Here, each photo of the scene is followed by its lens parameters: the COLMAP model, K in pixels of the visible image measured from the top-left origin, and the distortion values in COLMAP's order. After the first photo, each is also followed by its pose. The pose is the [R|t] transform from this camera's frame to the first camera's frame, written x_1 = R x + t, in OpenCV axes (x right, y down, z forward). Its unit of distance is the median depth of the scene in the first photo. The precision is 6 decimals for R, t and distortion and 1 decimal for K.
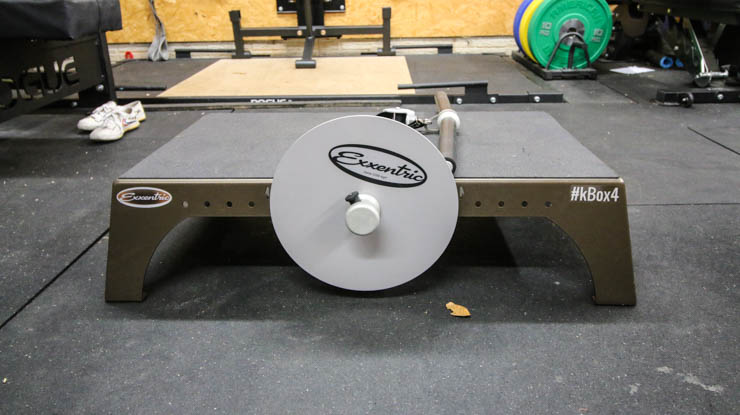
lens RADIAL K [[596.7, 0, 370.9], [0, 596.7, 212.5], [0, 0, 1]] dist [0.018567, -0.031802]
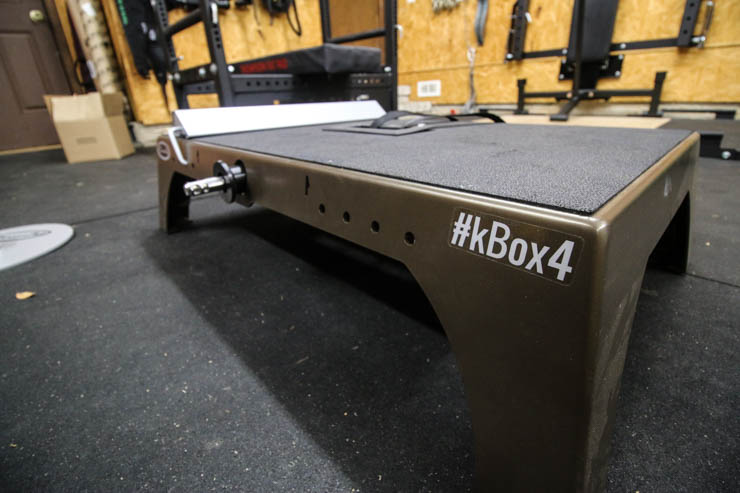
lens RADIAL K [[340.2, 0, 369.3], [0, 340.2, 245.6], [0, 0, 1]] dist [-0.018662, -0.003053]
pose [[0.704633, 0.279569, -0.652176, 0.129172], [-0.236816, 0.959068, 0.155260, -0.012070], [0.668888, 0.045044, 0.741997, 0.219079]]
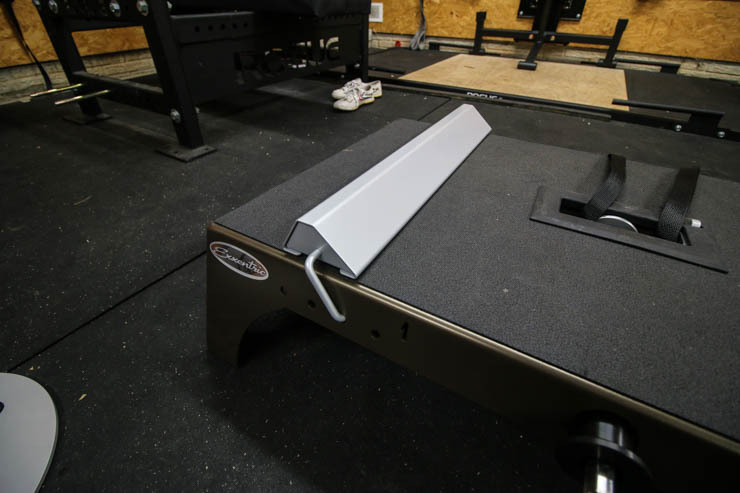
lens RADIAL K [[340.2, 0, 372.9], [0, 340.2, 247.2], [0, 0, 1]] dist [-0.018662, -0.003053]
pose [[0.873131, 0.317200, -0.370171, -0.015519], [-0.210615, 0.930278, 0.300374, -0.049170], [0.439640, -0.184303, 0.879061, 0.208744]]
